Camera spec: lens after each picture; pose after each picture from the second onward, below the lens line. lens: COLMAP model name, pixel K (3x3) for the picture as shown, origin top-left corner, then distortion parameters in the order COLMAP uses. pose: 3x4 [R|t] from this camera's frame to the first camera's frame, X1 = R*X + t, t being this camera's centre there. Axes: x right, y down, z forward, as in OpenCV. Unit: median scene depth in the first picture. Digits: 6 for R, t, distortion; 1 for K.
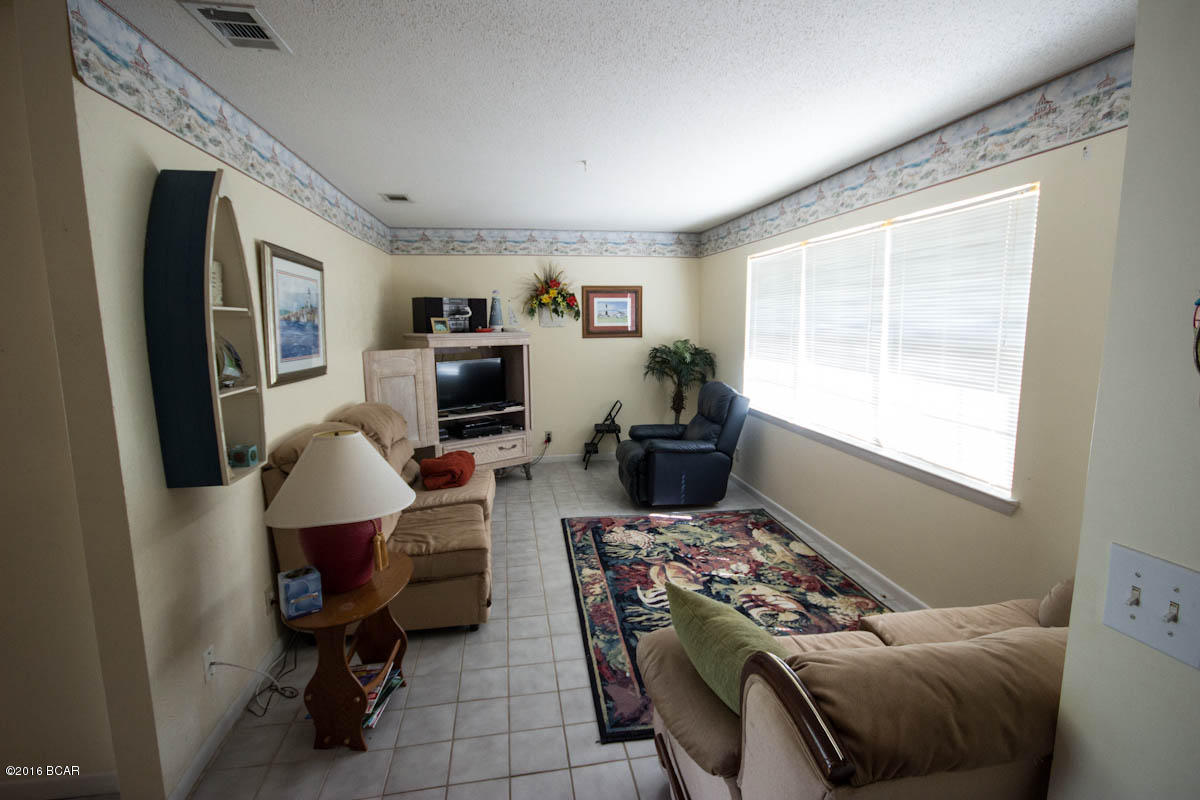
lens RADIAL K [[557.8, 0, 600.4], [0, 557.8, 401.5], [0, 0, 1]] dist [-0.007560, -0.007537]
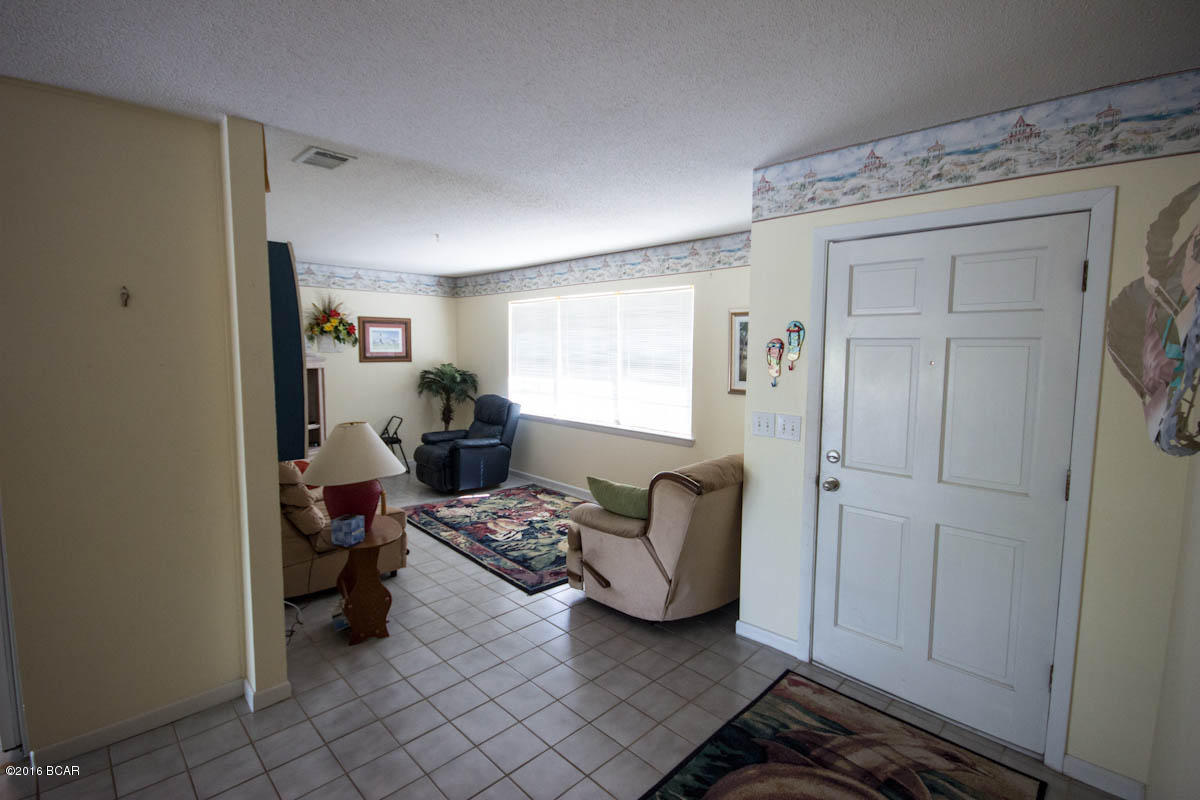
lens RADIAL K [[557.8, 0, 607.3], [0, 557.8, 400.8], [0, 0, 1]] dist [-0.007560, -0.007537]
pose [[0.822589, -0.041295, 0.567135, -0.372136], [0.069907, 0.997138, -0.028790, 0.043584], [-0.564323, 0.063329, 0.823122, -0.285504]]
